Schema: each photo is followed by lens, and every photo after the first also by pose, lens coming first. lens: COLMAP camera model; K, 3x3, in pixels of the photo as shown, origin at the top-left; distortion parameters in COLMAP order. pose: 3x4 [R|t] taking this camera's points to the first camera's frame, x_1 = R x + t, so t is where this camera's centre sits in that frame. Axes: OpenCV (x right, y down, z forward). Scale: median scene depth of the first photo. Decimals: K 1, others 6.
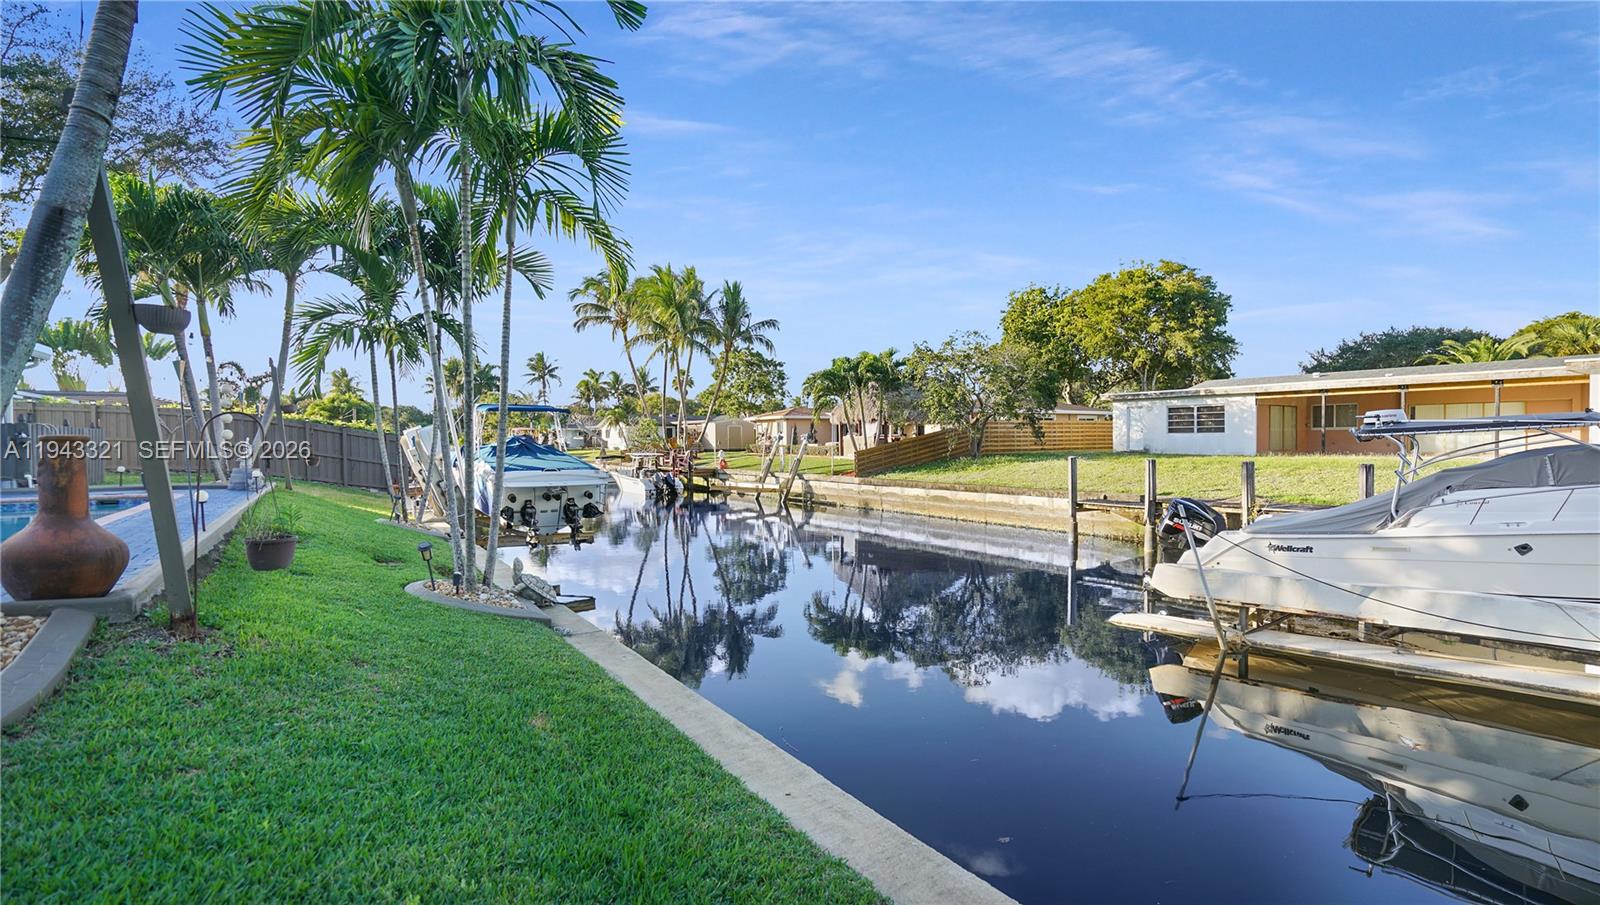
lens RADIAL K [[739.5, 0, 799.9], [0, 739.5, 469.6], [0, 0, 1]] dist [-0.037045, 0.004576]
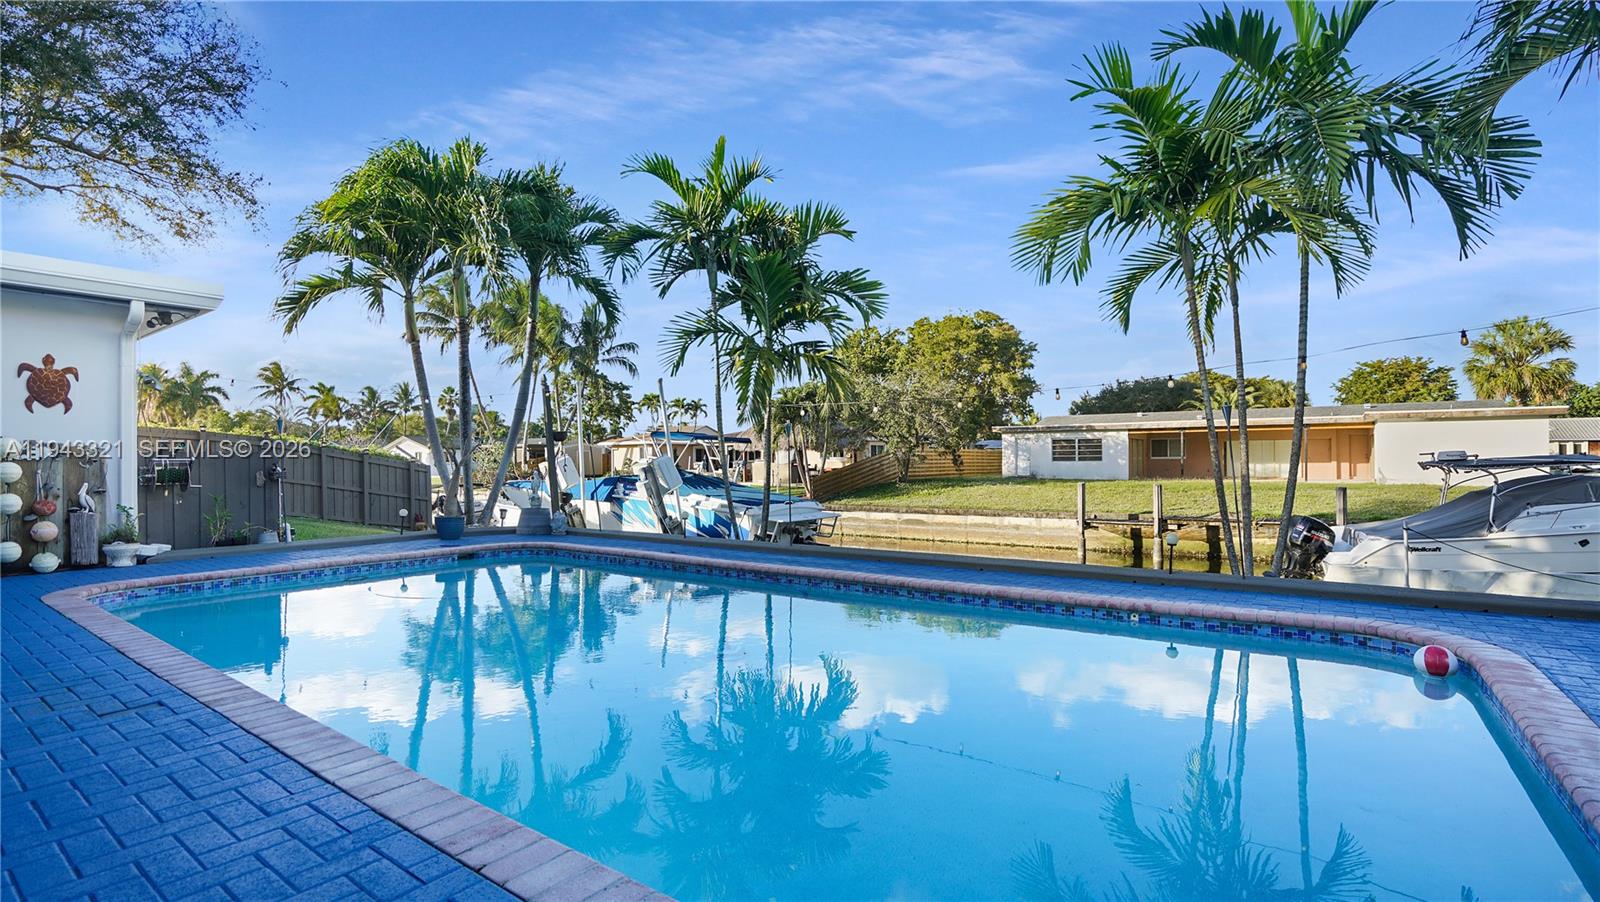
lens RADIAL K [[739.5, 0, 793.1], [0, 739.5, 476.5], [0, 0, 1]] dist [-0.037045, 0.004576]
pose [[0.938730, -0.004636, 0.344623, -0.263397], [0.012416, 0.999715, -0.020371, -0.005473], [-0.344430, 0.023402, 0.938520, 0.028011]]
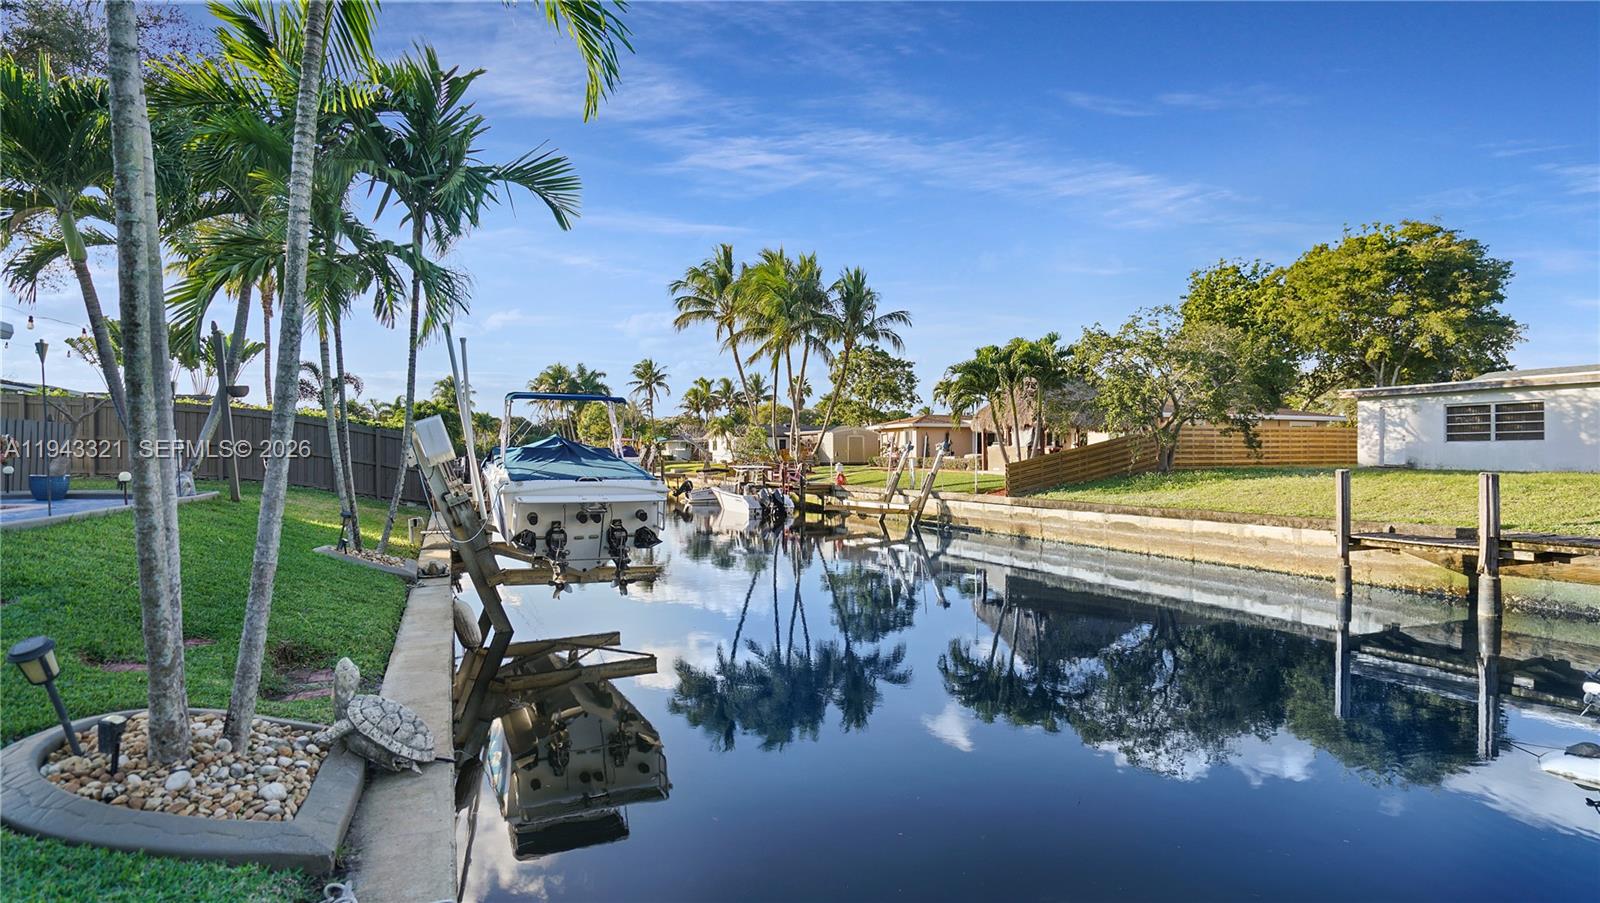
lens RADIAL K [[804.0, 0, 805.2], [0, 804.0, 453.4], [0, 0, 1]] dist [-0.002436, 0.003142]
pose [[0.988453, 0.004151, -0.151473, -0.006157], [-0.010629, 0.999062, -0.041984, 0.002222], [0.151157, 0.043109, 0.987569, 0.101604]]
